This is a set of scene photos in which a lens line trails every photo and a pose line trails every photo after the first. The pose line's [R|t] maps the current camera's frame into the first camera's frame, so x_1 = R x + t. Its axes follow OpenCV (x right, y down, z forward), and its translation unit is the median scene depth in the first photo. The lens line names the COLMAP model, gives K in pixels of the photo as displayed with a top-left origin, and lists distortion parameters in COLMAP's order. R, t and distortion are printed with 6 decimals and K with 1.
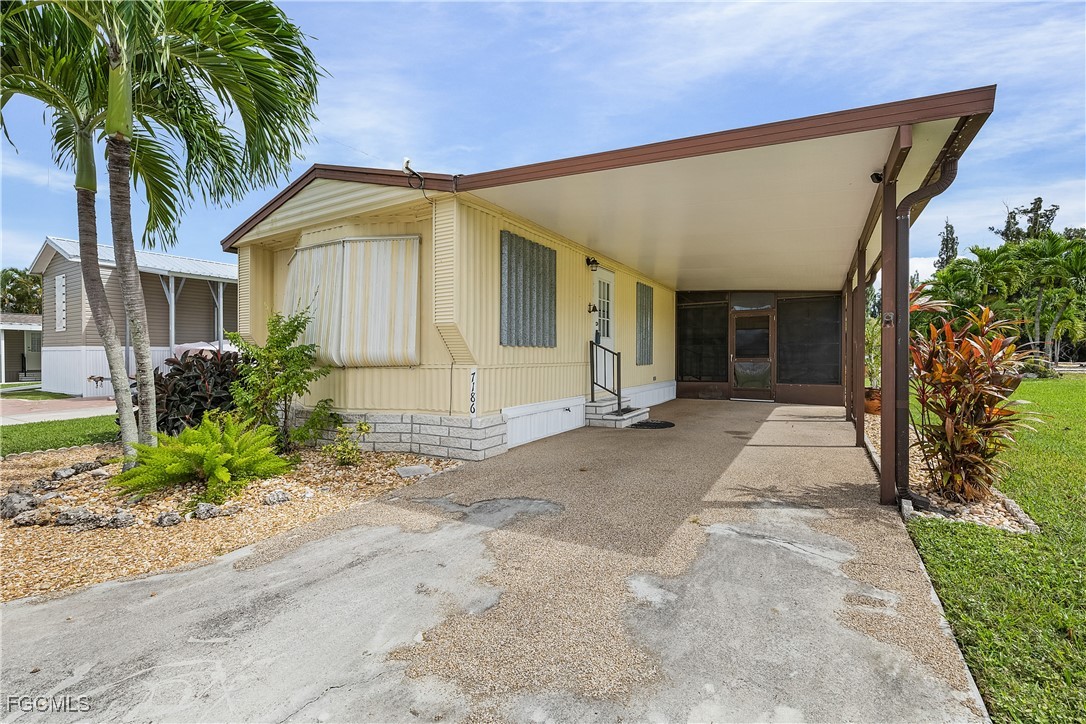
lens RADIAL K [[465.6, 0, 545.3], [0, 465.6, 360.7], [0, 0, 1]] dist [0.000914, -0.000346]
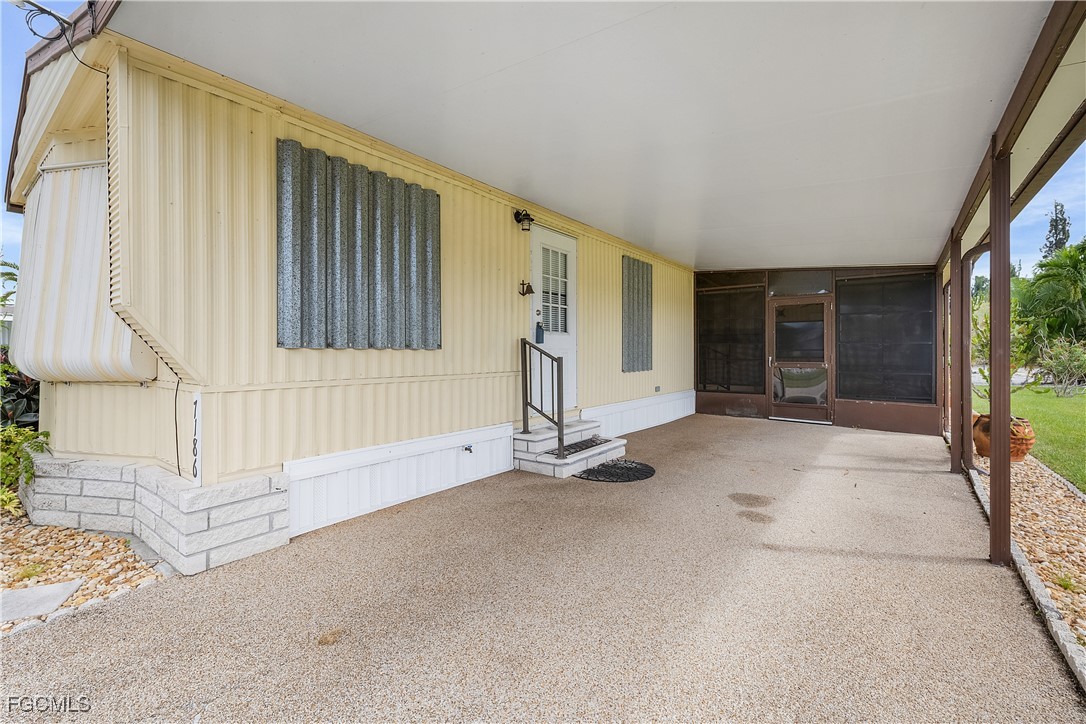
lens RADIAL K [[465.6, 0, 545.9], [0, 465.6, 345.7], [0, 0, 1]] dist [0.000914, -0.000346]
pose [[0.993381, 0.004364, -0.114785, 0.206877], [-0.006887, 0.999743, -0.021596, -0.018908], [0.114661, 0.022243, 0.993156, 0.361238]]
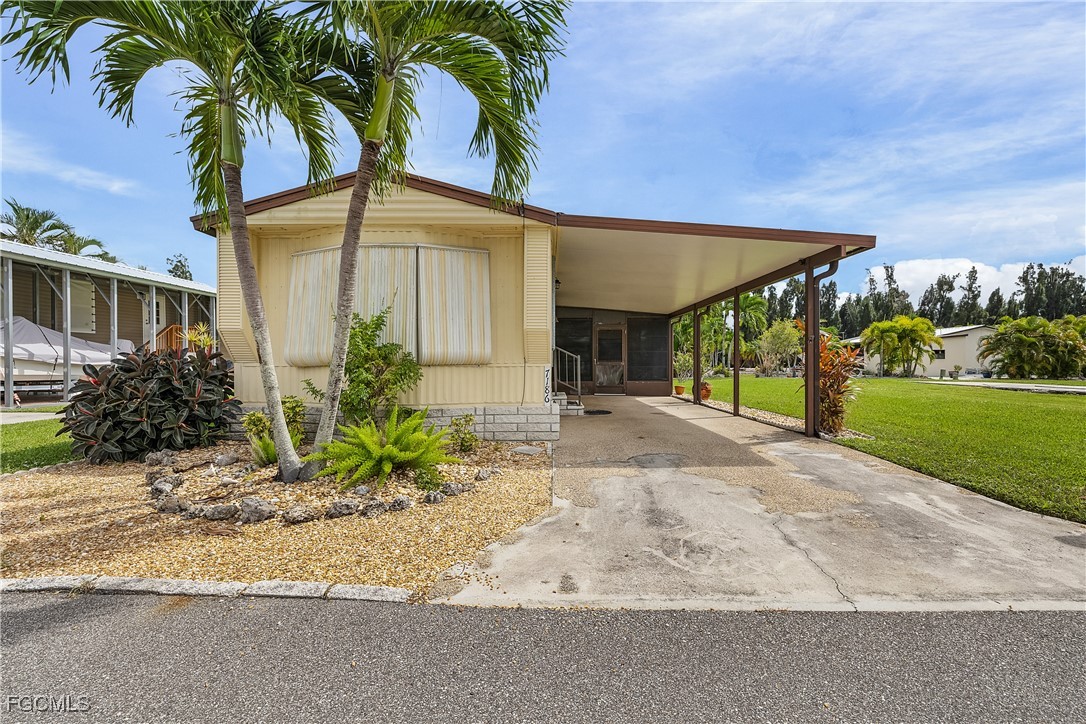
lens RADIAL K [[465.6, 0, 549.2], [0, 465.6, 363.9], [0, 0, 1]] dist [0.000914, -0.000346]
pose [[0.870144, 0.002049, 0.492793, -0.526209], [0.001164, 0.999980, -0.006213, 0.012883], [-0.492795, 0.005980, 0.870125, -0.050903]]
